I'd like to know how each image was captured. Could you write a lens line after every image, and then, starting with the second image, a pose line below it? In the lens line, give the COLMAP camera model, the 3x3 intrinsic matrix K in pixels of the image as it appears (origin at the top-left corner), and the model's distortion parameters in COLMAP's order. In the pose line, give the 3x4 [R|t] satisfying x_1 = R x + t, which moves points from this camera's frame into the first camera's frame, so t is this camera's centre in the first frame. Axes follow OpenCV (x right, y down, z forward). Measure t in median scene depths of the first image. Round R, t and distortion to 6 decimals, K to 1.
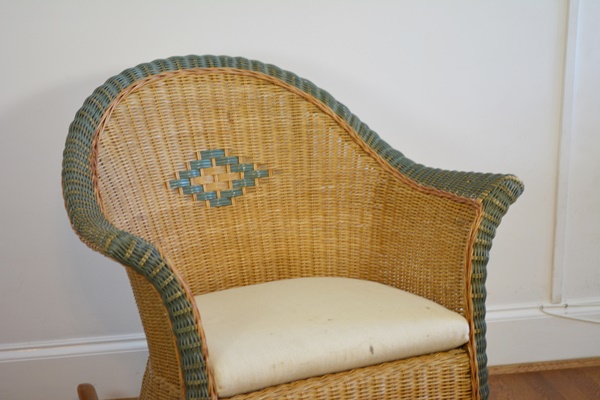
lens RADIAL K [[1279.7, 0, 300.0], [0, 1279.7, 200.0], [0, 0, 1]] dist [0.040640, -0.128962]
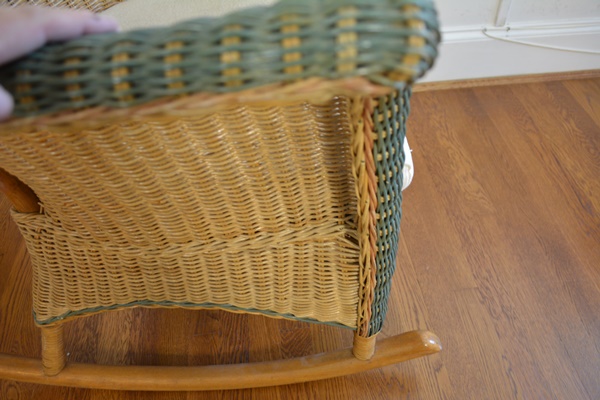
lens RADIAL K [[464.1, 0, 300.0], [0, 464.1, 200.0], [0, 0, 1]] dist [-0.074777, 0.001367]
pose [[0.993684, 0.053152, -0.098830, 0.109443], [0.009011, 0.840073, 0.542399, -0.002073], [0.111854, -0.539863, 0.834288, 0.792541]]
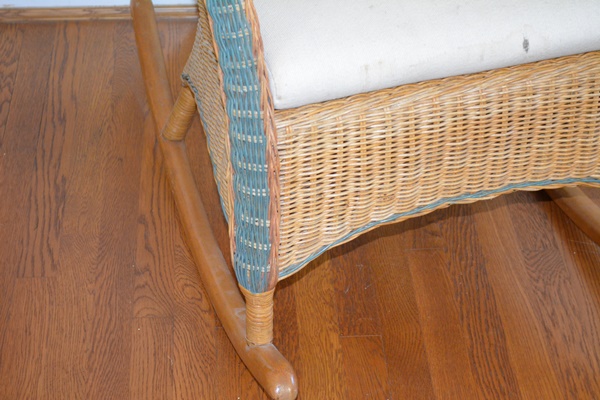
lens RADIAL K [[1291.5, 0, 300.0], [0, 1291.5, 200.0], [0, 0, 1]] dist [0.018124, 0.180213]
pose [[0.987579, 0.103901, -0.117867, 0.025433], [-0.048798, 0.915877, 0.398483, -0.055650], [0.149355, -0.387782, 0.909571, 0.325763]]
